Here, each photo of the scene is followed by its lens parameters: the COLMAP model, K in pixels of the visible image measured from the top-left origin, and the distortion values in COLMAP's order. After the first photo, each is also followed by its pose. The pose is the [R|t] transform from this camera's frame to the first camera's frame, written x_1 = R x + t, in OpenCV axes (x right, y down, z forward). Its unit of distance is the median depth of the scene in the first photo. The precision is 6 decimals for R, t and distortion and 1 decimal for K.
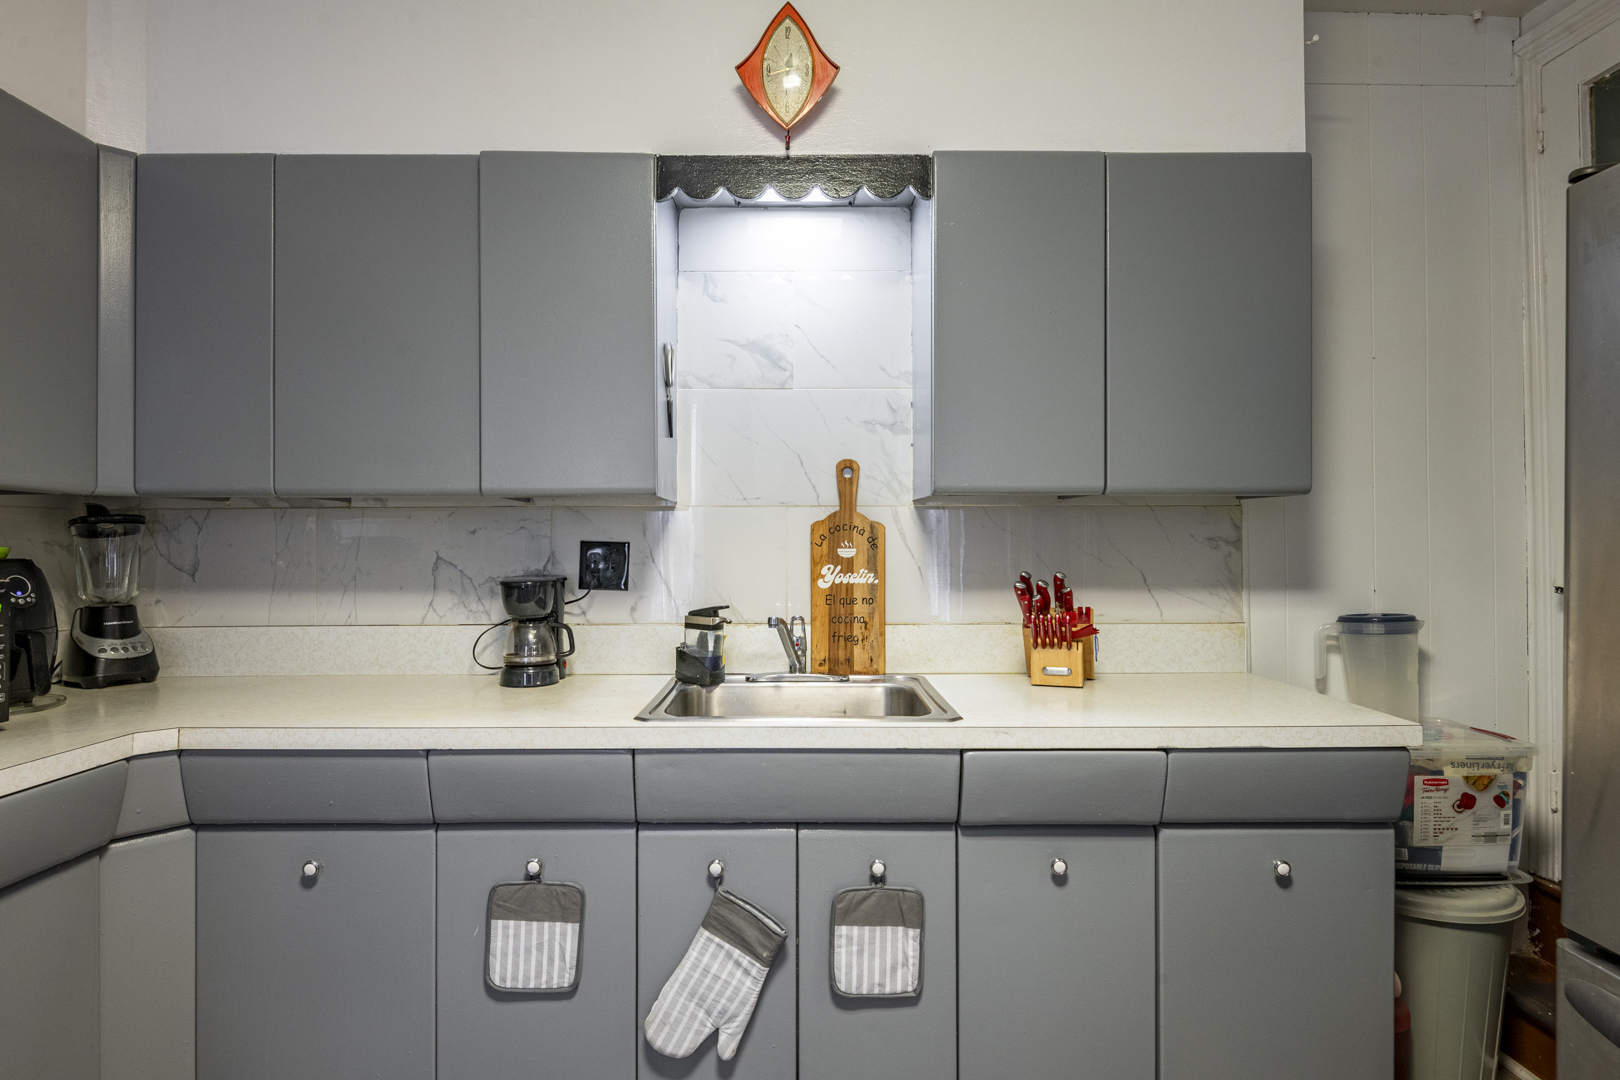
lens RADIAL K [[876.5, 0, 805.0], [0, 876.5, 534.1], [0, 0, 1]] dist [0.008223, -0.006221]
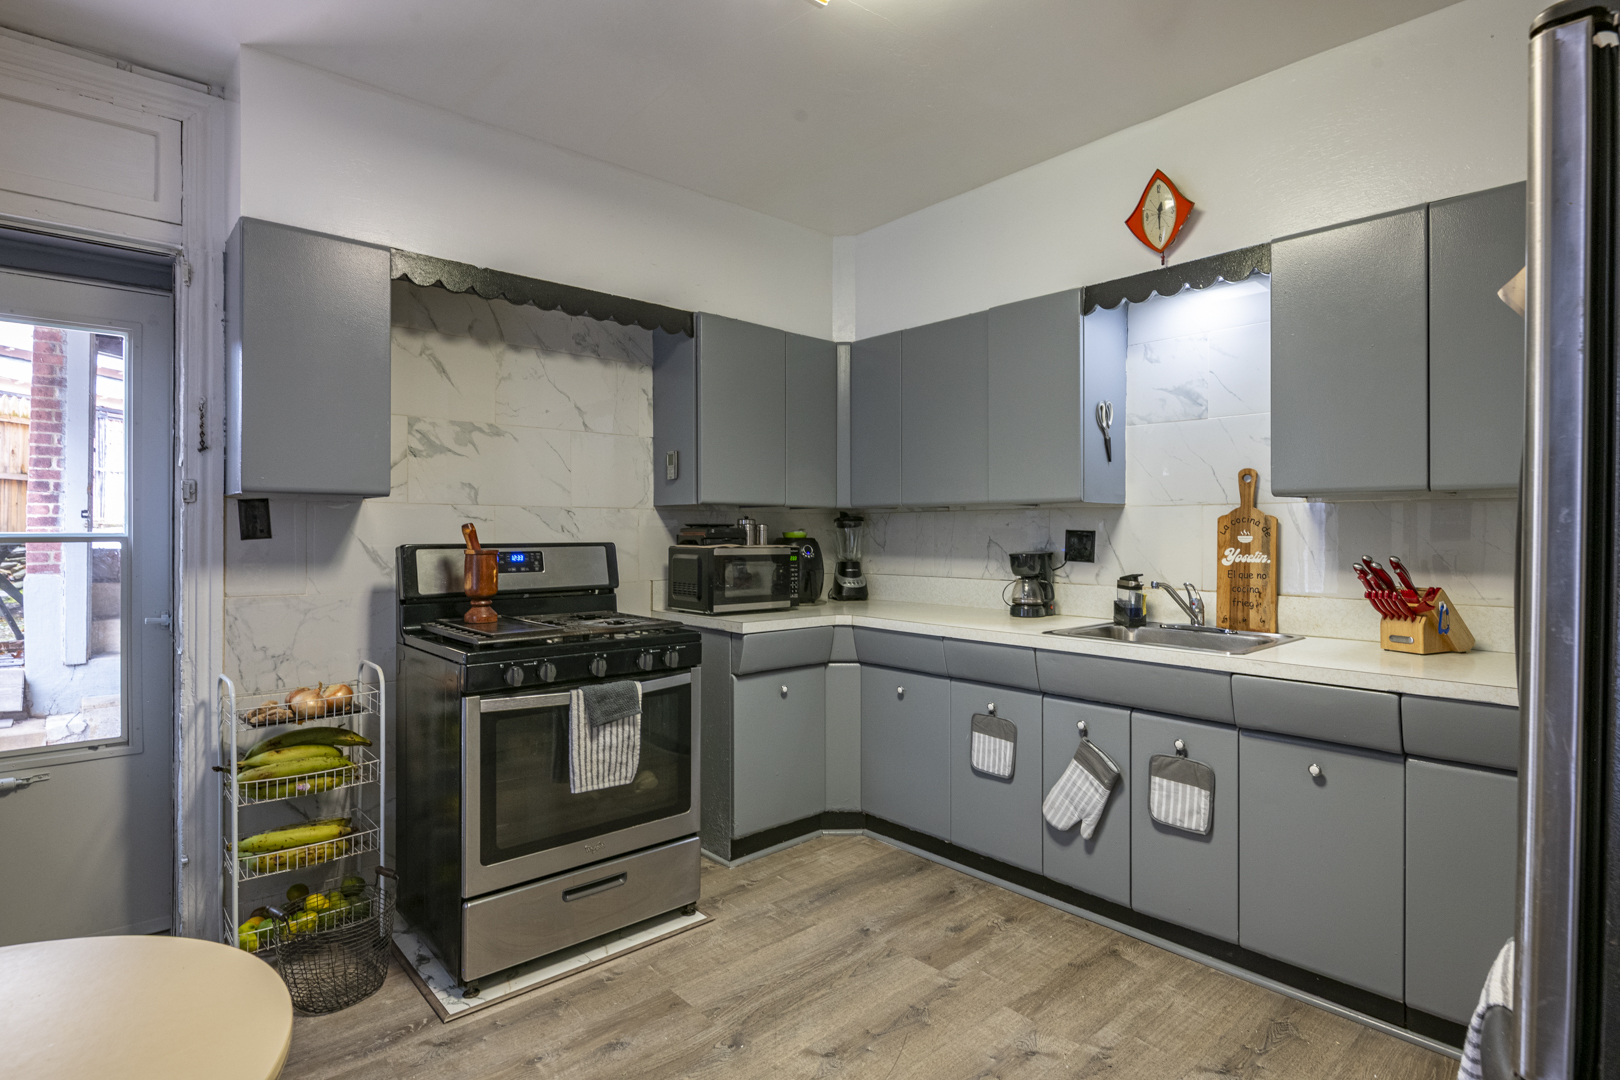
lens RADIAL K [[829.8, 0, 807.3], [0, 829.8, 531.1], [0, 0, 1]] dist [-0.000912, -0.002357]
pose [[0.665565, 0.002486, -0.746336, 0.593281], [0.004202, 0.999966, 0.007079, -0.002760], [0.746328, -0.007848, 0.665532, -0.359108]]
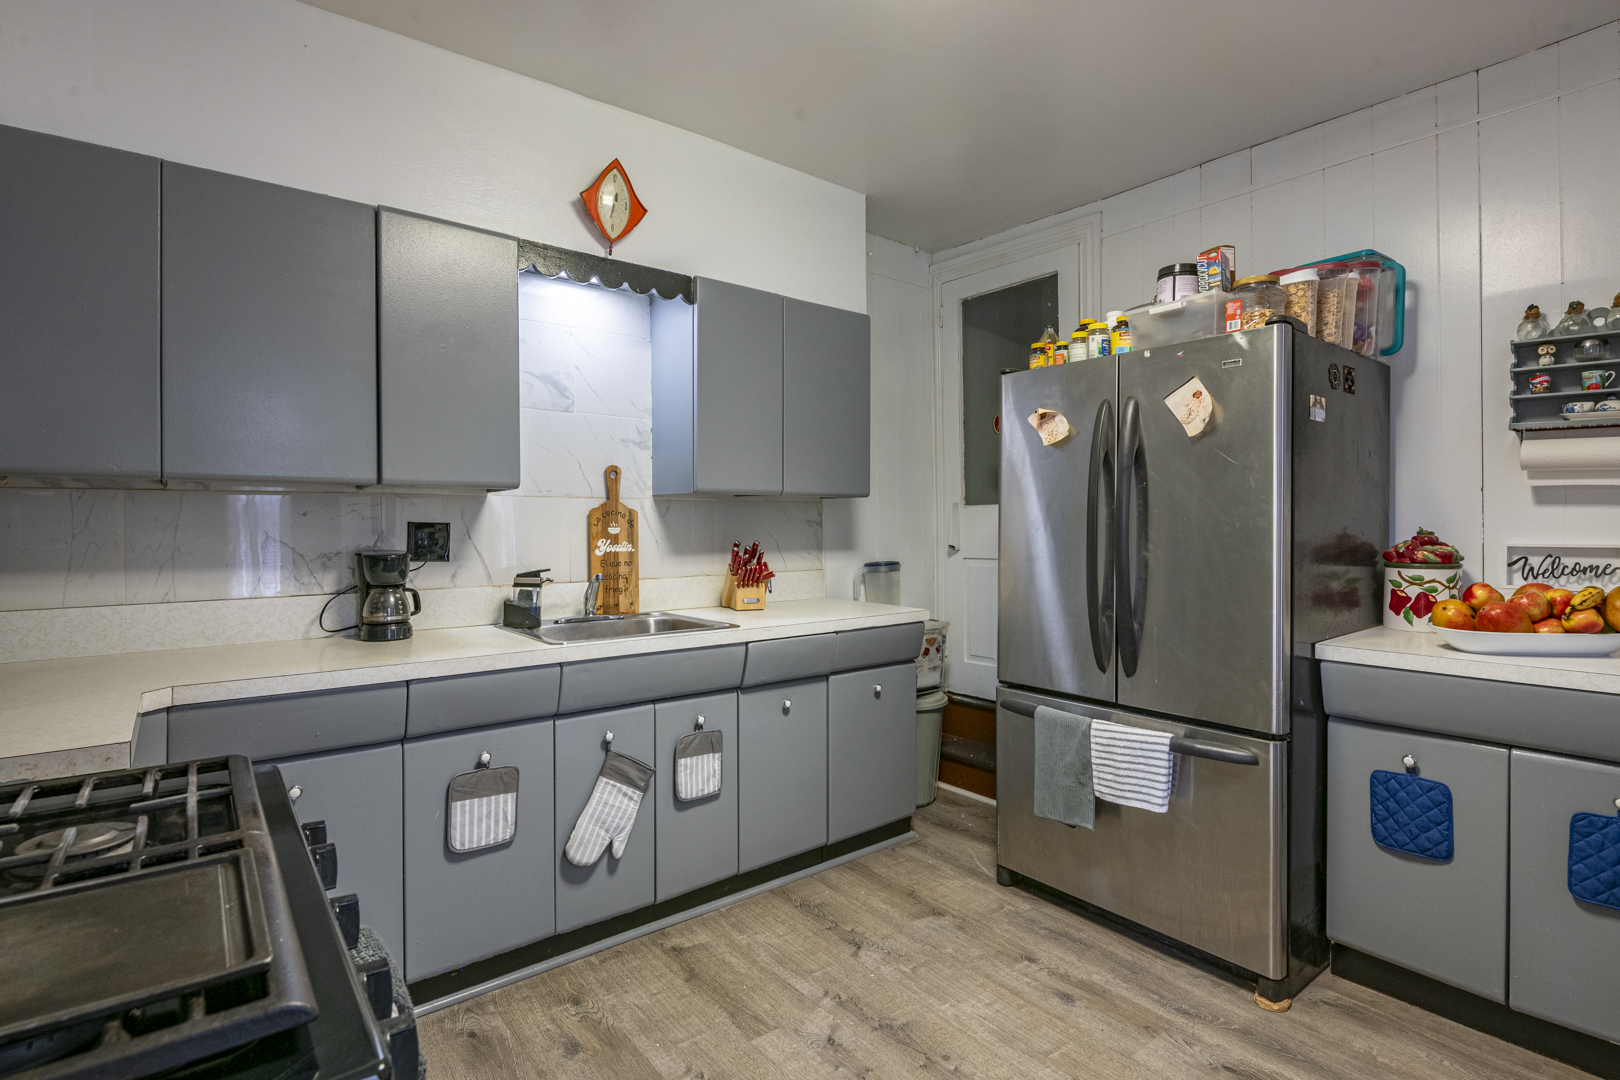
lens RADIAL K [[783.2, 0, 809.2], [0, 783.2, 525.8], [0, 0, 1]] dist [0.005379, -0.000966]
pose [[0.783506, -0.001642, 0.621382, -0.546457], [-0.002734, 0.999978, 0.006089, 0.005287], [-0.621378, -0.006469, 0.783484, -0.225765]]
